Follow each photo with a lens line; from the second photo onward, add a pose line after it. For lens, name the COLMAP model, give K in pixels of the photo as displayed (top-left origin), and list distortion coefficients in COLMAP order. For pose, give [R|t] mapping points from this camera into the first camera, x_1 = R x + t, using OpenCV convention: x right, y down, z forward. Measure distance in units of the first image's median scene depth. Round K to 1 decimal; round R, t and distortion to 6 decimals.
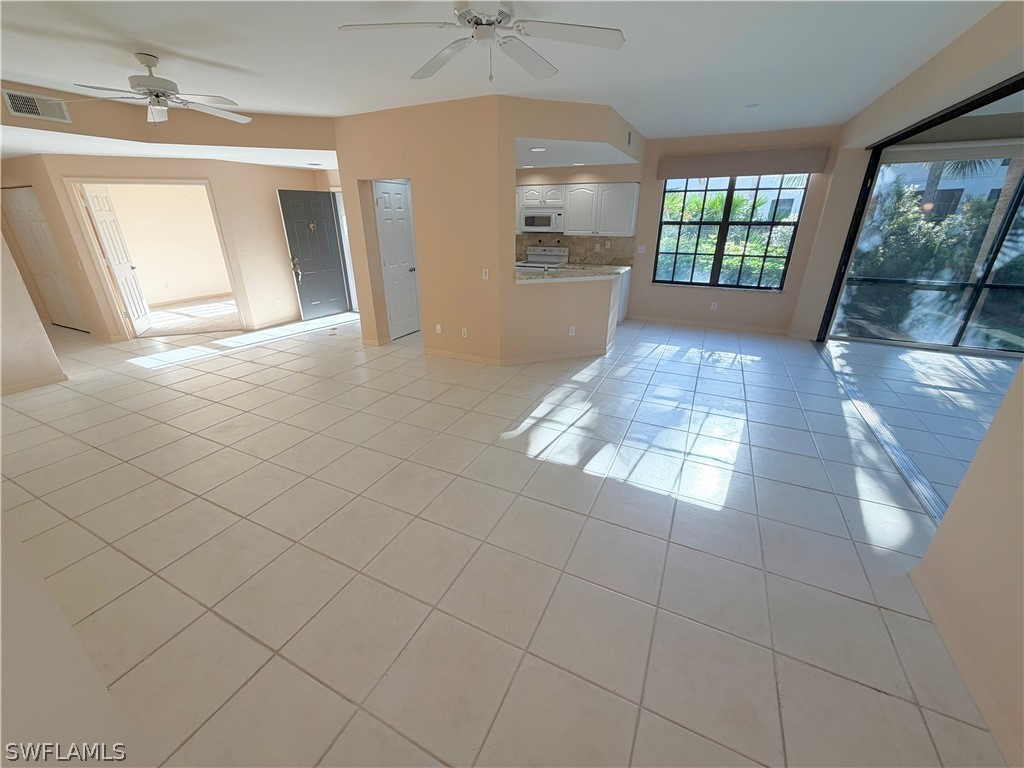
lens RADIAL K [[409.9, 0, 509.3], [0, 409.9, 385.4], [0, 0, 1]] dist [-0.000245, 0.000063]
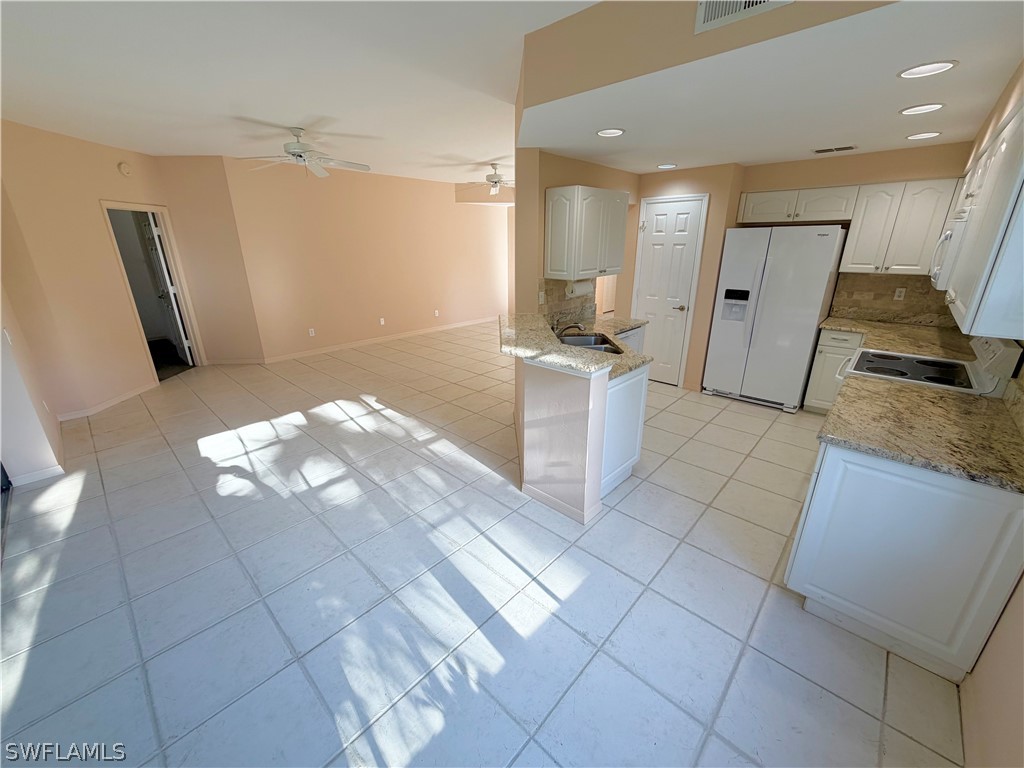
lens RADIAL K [[409.9, 0, 507.3], [0, 409.9, 385.5], [0, 0, 1]] dist [-0.000245, 0.000063]
pose [[-0.298900, 0.319047, -0.899371, 0.697693], [-0.357435, 0.836418, 0.415506, -0.419625], [0.884816, 0.445662, -0.135966, 1.010646]]
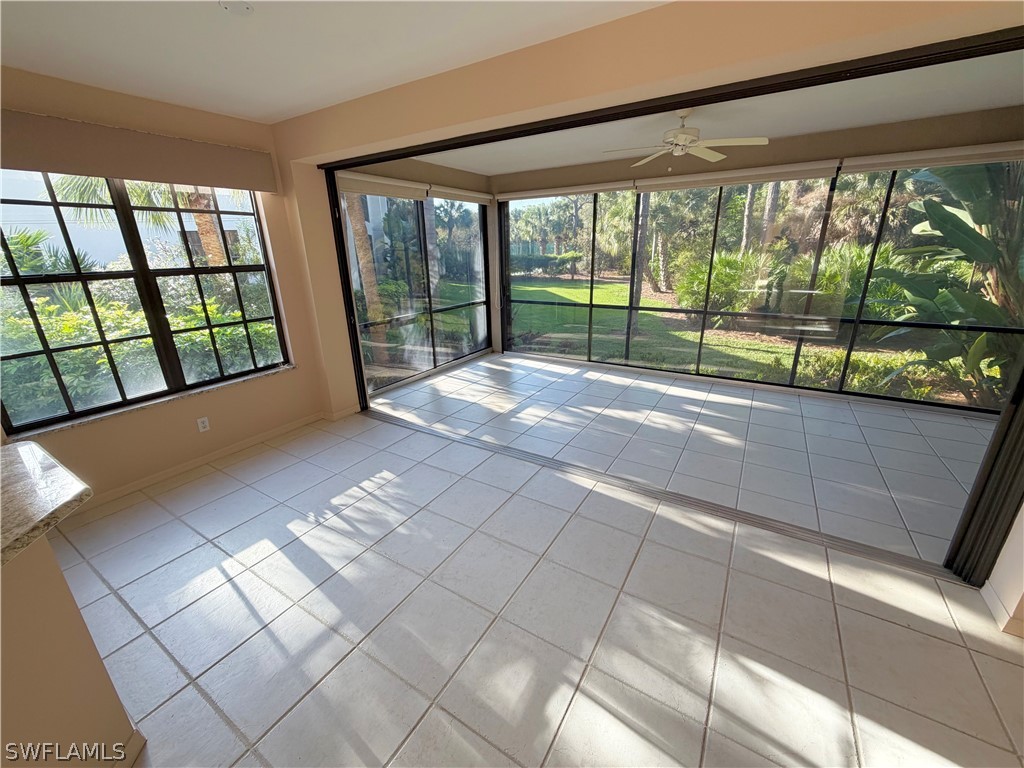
lens RADIAL K [[409.9, 0, 511.1], [0, 409.9, 385.0], [0, 0, 1]] dist [-0.000245, 0.000063]
pose [[0.101901, -0.321502, 0.941410, 0.073948], [0.398180, 0.880405, 0.257567, -0.271016], [-0.911630, 0.348604, 0.217730, 0.634700]]
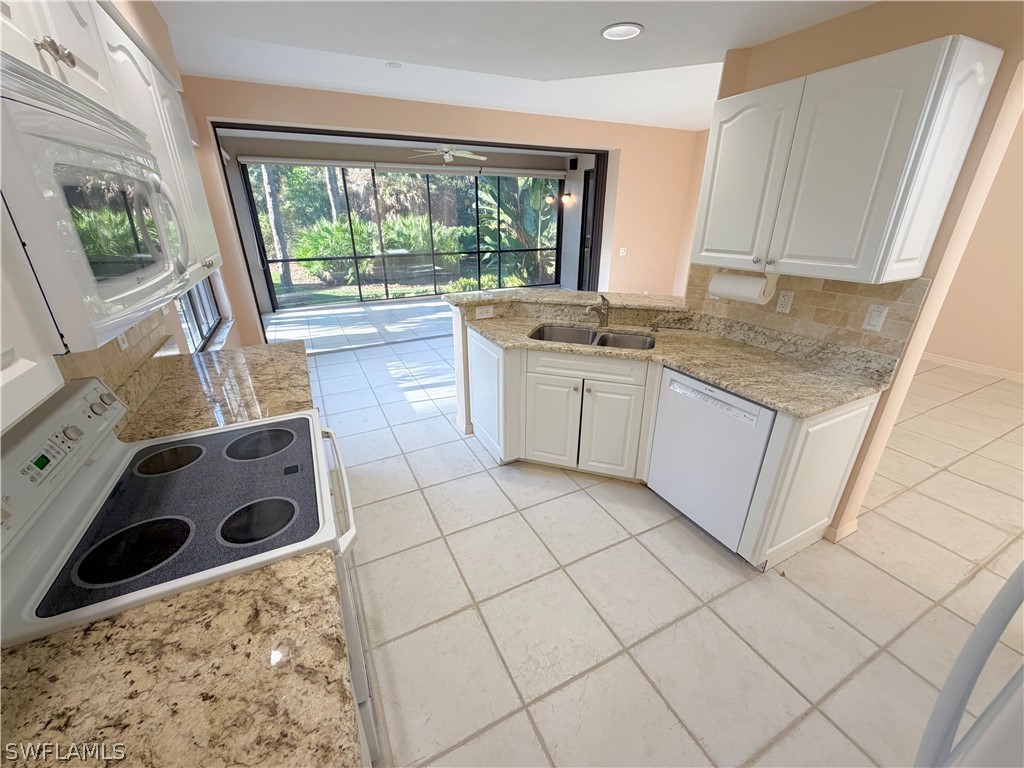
lens RADIAL K [[409.9, 0, 508.4], [0, 409.9, 385.7], [0, 0, 1]] dist [-0.000245, 0.000063]
pose [[-0.790069, -0.234081, 0.566566, -0.136875], [0.238872, 0.733612, 0.636202, -0.548569], [-0.564563, 0.637980, -0.523689, 1.355340]]
